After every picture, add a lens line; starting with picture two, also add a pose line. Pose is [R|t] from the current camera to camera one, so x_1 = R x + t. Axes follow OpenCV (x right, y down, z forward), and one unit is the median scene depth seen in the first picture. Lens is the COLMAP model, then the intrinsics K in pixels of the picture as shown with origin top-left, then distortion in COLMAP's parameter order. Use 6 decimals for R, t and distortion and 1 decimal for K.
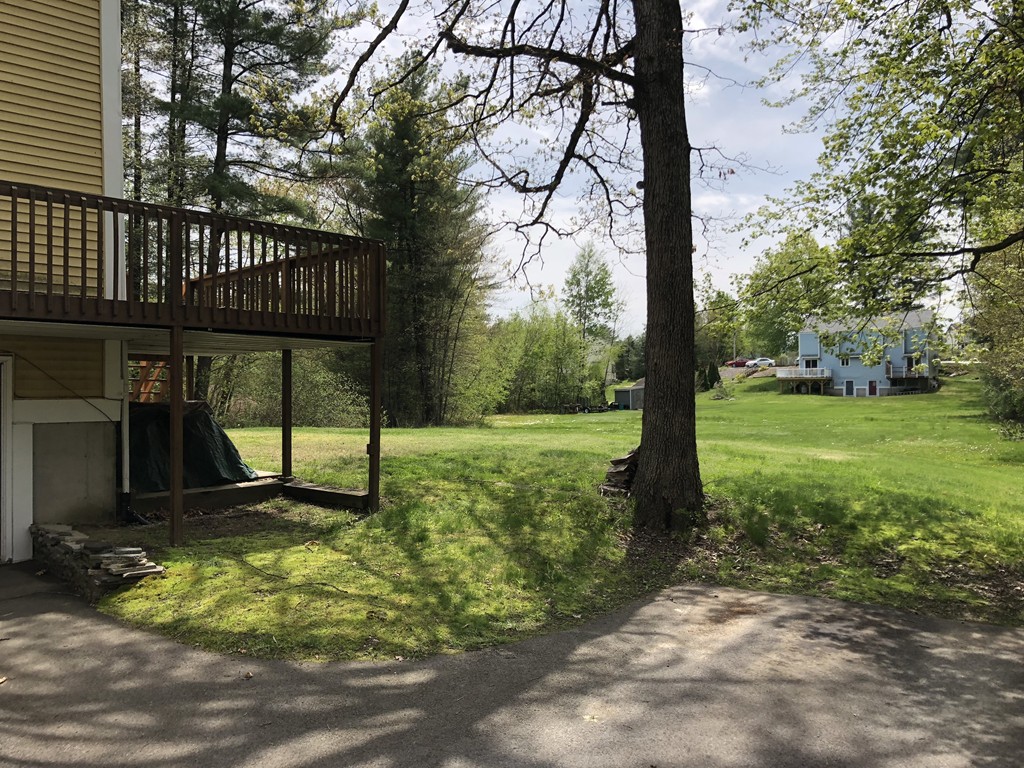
lens RADIAL K [[825.3, 0, 515.1], [0, 825.3, 384.9], [0, 0, 1]] dist [0.011751, -0.028335]
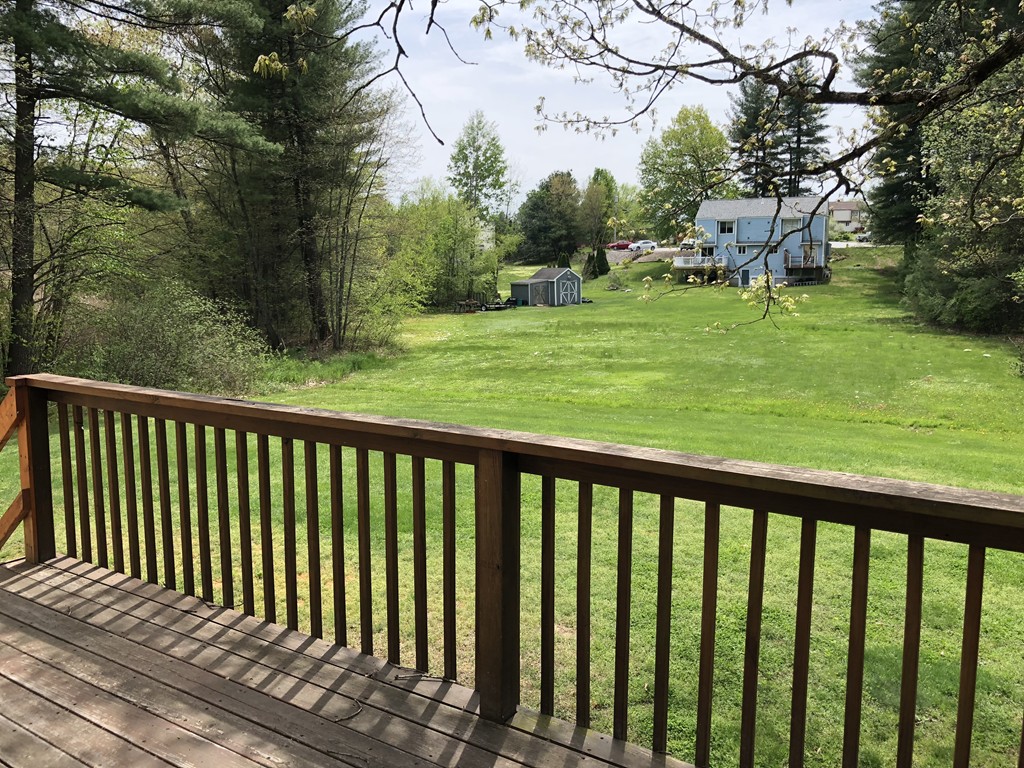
lens RADIAL K [[825.3, 0, 508.3], [0, 825.3, 383.3], [0, 0, 1]] dist [0.011751, -0.028335]
pose [[0.984525, -0.024610, 0.173509, -0.038449], [-0.002946, 0.987626, 0.156798, -0.025346], [-0.175221, -0.154883, 0.972270, 0.095038]]
